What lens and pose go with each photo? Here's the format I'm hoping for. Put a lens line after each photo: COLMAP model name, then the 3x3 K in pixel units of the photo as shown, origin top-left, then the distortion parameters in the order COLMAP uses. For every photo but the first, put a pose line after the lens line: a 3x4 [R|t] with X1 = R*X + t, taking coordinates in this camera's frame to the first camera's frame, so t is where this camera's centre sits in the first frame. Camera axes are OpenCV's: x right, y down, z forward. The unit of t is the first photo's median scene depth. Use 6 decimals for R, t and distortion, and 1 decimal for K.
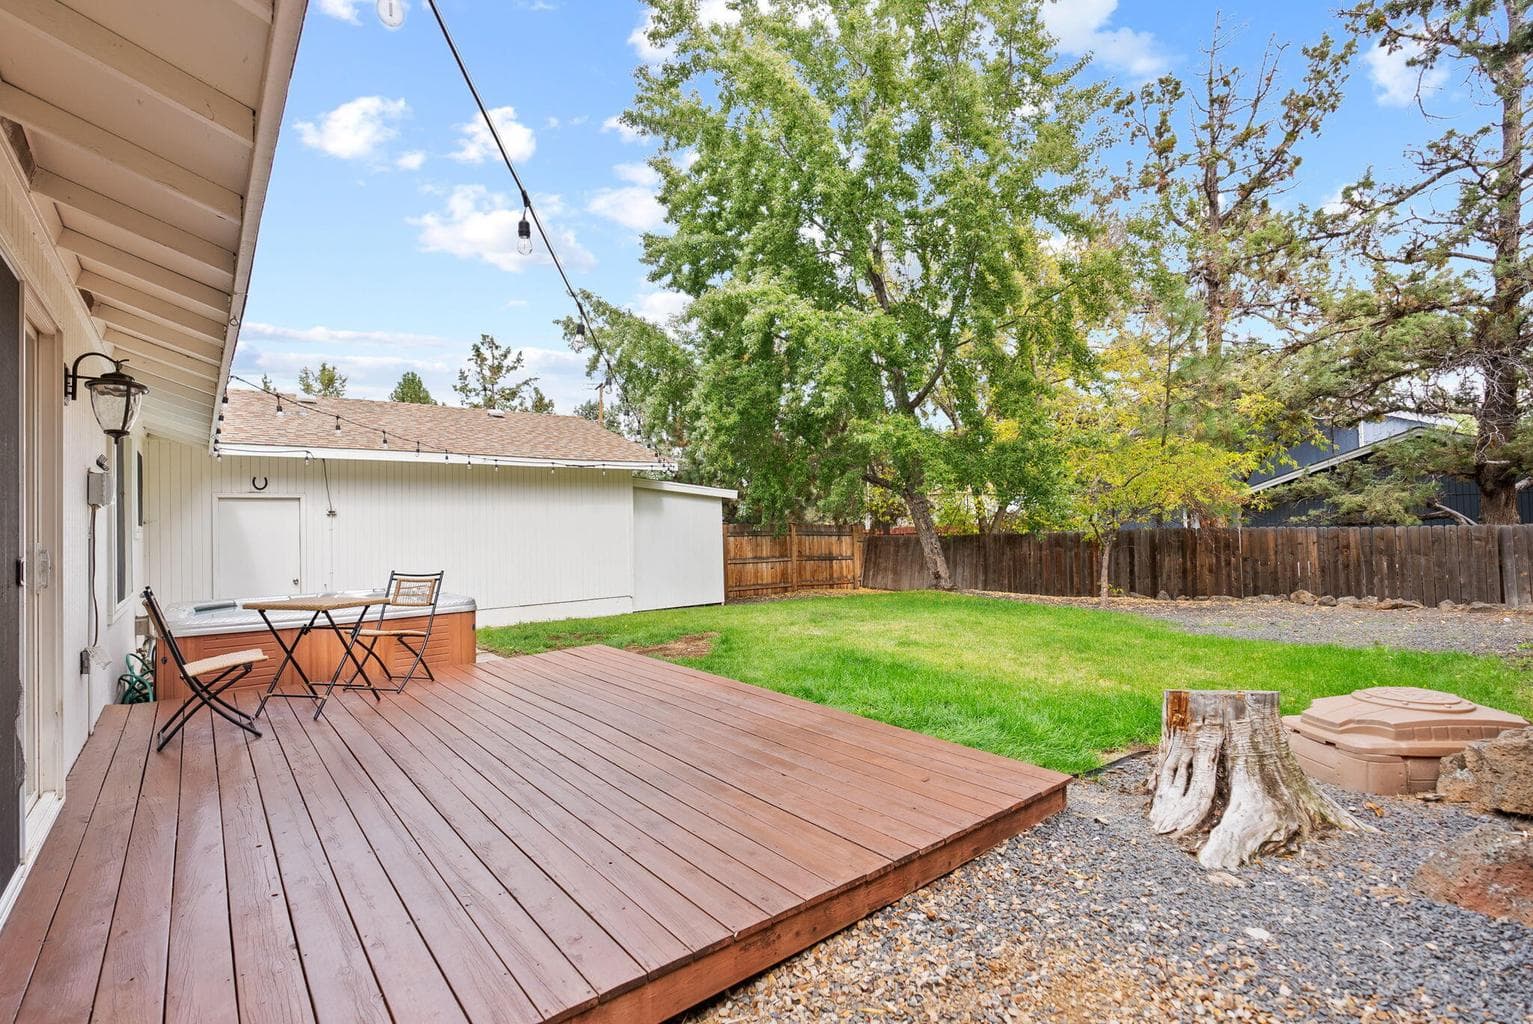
lens RADIAL K [[700.0, 0, 766.5], [0, 700.0, 512.0], [0, 0, 1]] dist [0.001945, 0.000215]
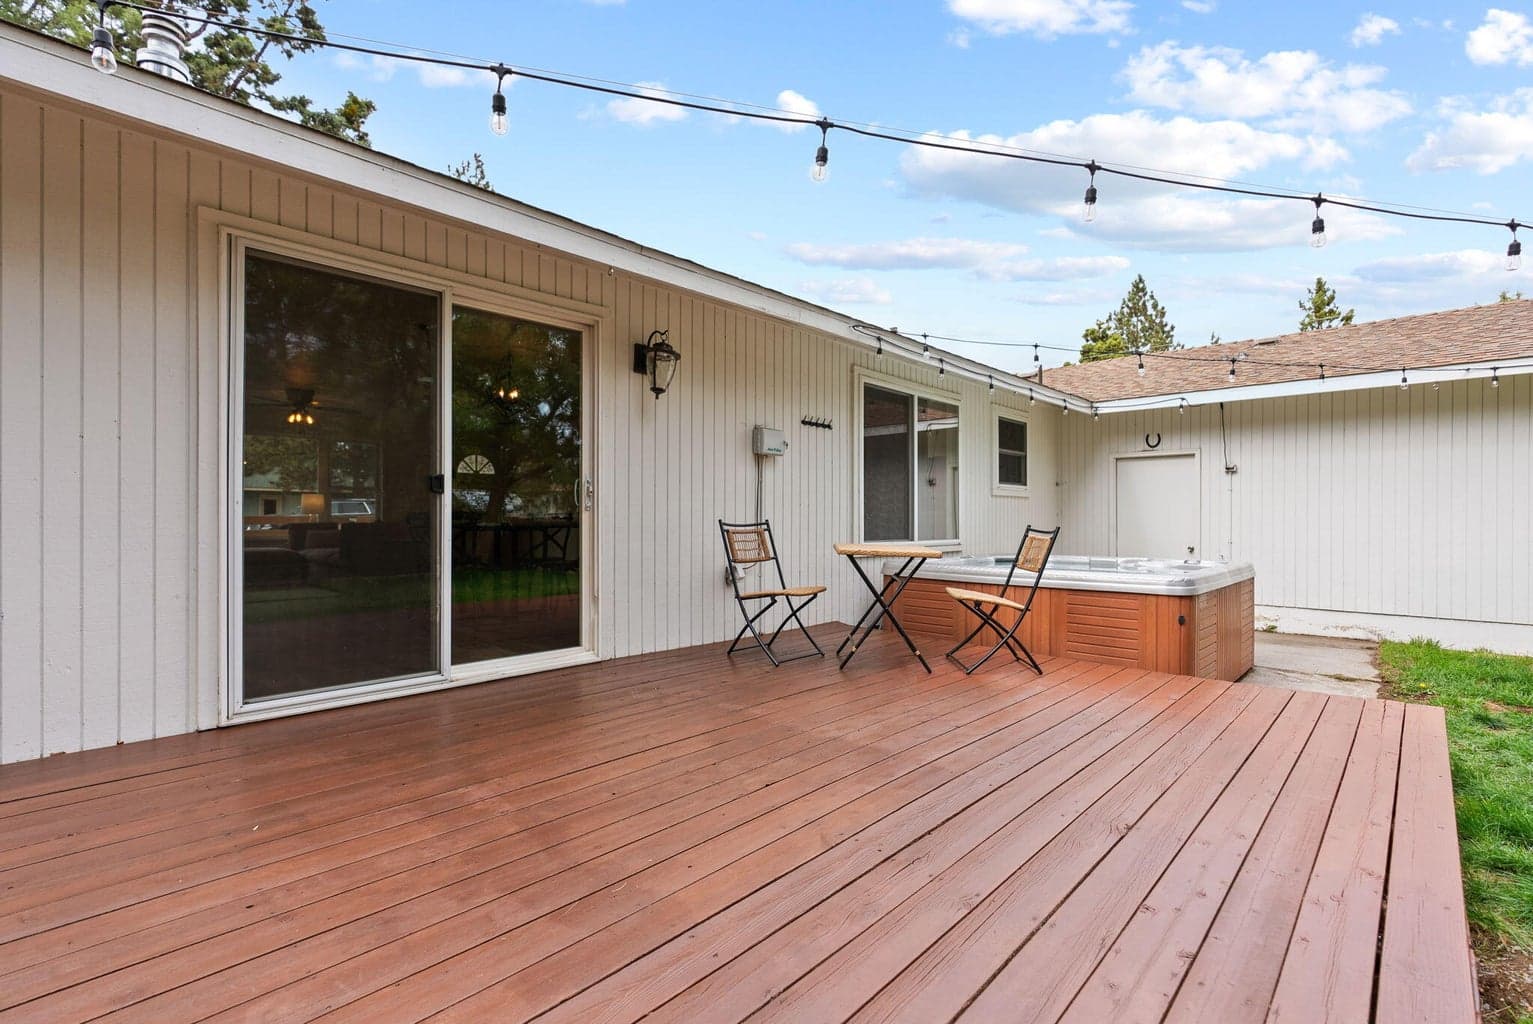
lens RADIAL K [[700.0, 0, 766.5], [0, 700.0, 512.0], [0, 0, 1]] dist [0.001945, 0.000215]
pose [[0.127312, 0.015144, -0.991747, 0.136611], [0.012969, 0.999773, 0.016932, 0.032238], [0.991778, -0.015017, 0.127086, 0.381238]]
